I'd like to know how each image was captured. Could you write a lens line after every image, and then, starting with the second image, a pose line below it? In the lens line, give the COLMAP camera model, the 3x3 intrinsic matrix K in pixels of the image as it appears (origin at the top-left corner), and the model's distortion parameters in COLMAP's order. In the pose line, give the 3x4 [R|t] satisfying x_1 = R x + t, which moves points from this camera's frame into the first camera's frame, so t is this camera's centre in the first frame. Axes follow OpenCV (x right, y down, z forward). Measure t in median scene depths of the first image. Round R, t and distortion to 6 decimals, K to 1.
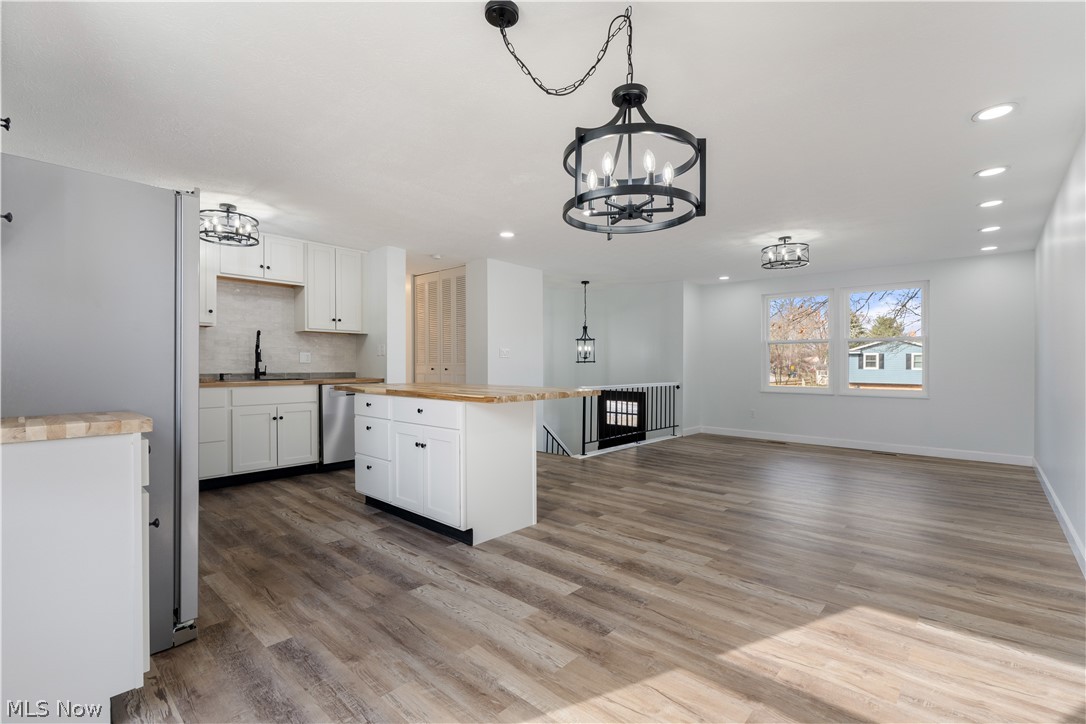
lens RADIAL K [[490.0, 0, 543.7], [0, 490.0, 372.2], [0, 0, 1]] dist [-0.007806, 0.002704]
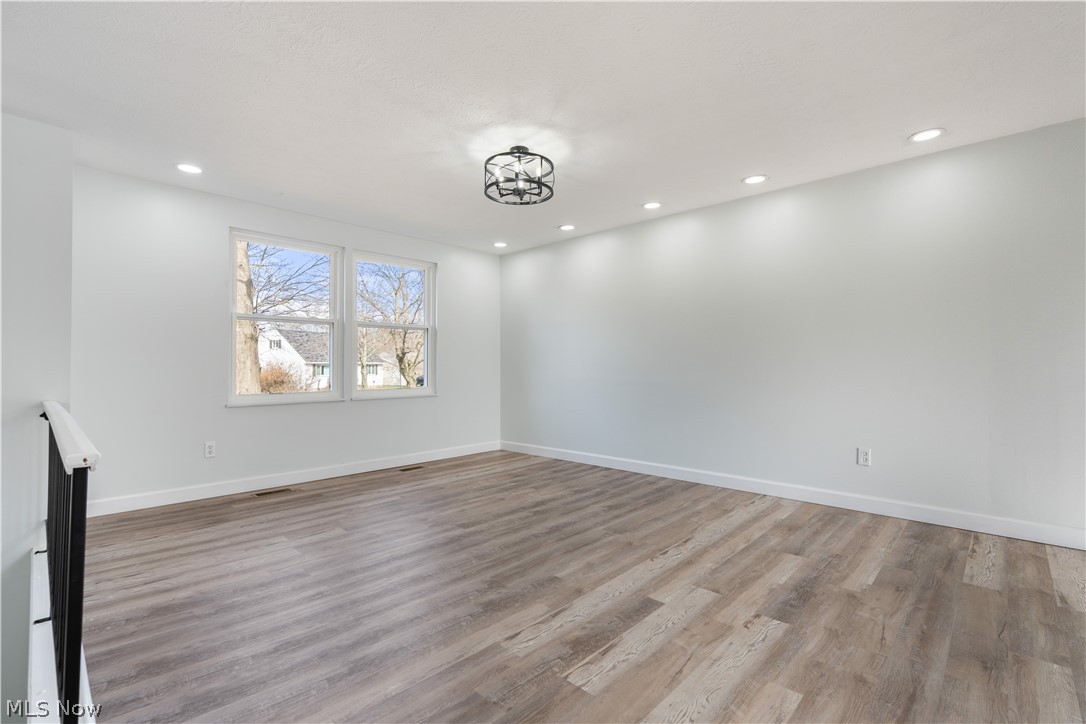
lens RADIAL K [[490.0, 0, 540.1], [0, 490.0, 368.6], [0, 0, 1]] dist [-0.007806, 0.002704]
pose [[0.031169, -0.009406, 0.999470, -0.133317], [0.017997, 0.999799, 0.008848, -0.001176], [-0.999352, 0.017711, 0.031332, 1.029607]]
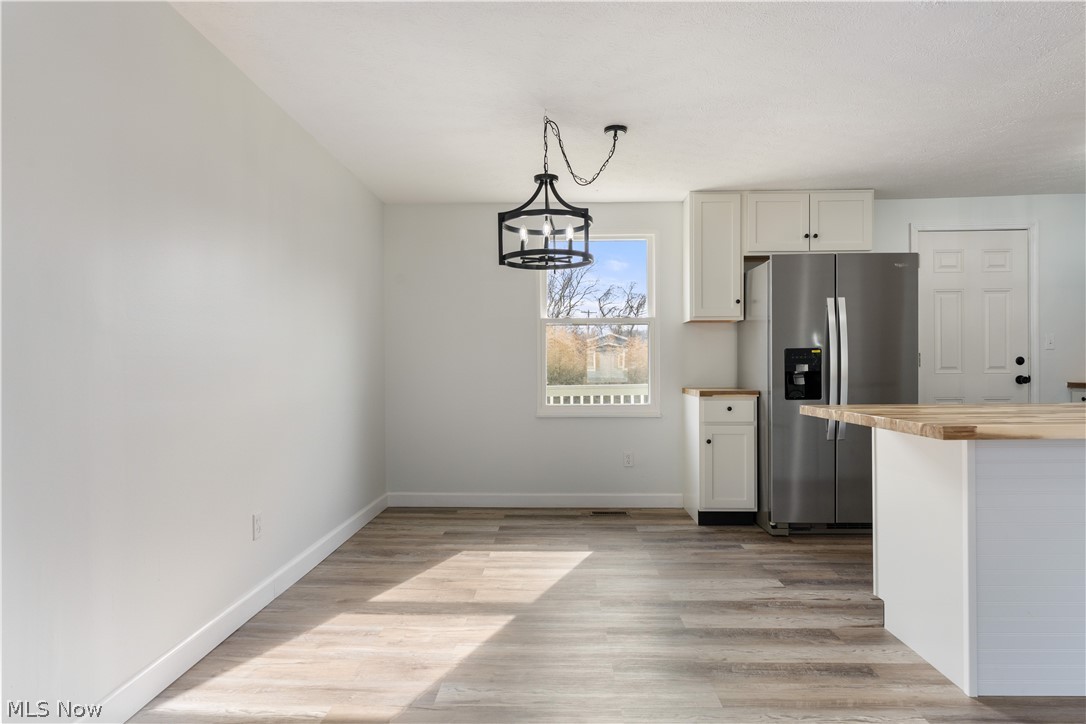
lens RADIAL K [[631.5, 0, 543.3], [0, 631.5, 368.7], [0, 0, 1]] dist [-0.006605, 0.004854]
pose [[-0.755842, 0.005800, -0.654728, 0.528462], [-0.003848, 0.999904, 0.013300, -0.012663], [0.654743, 0.012572, -0.755747, 0.895966]]
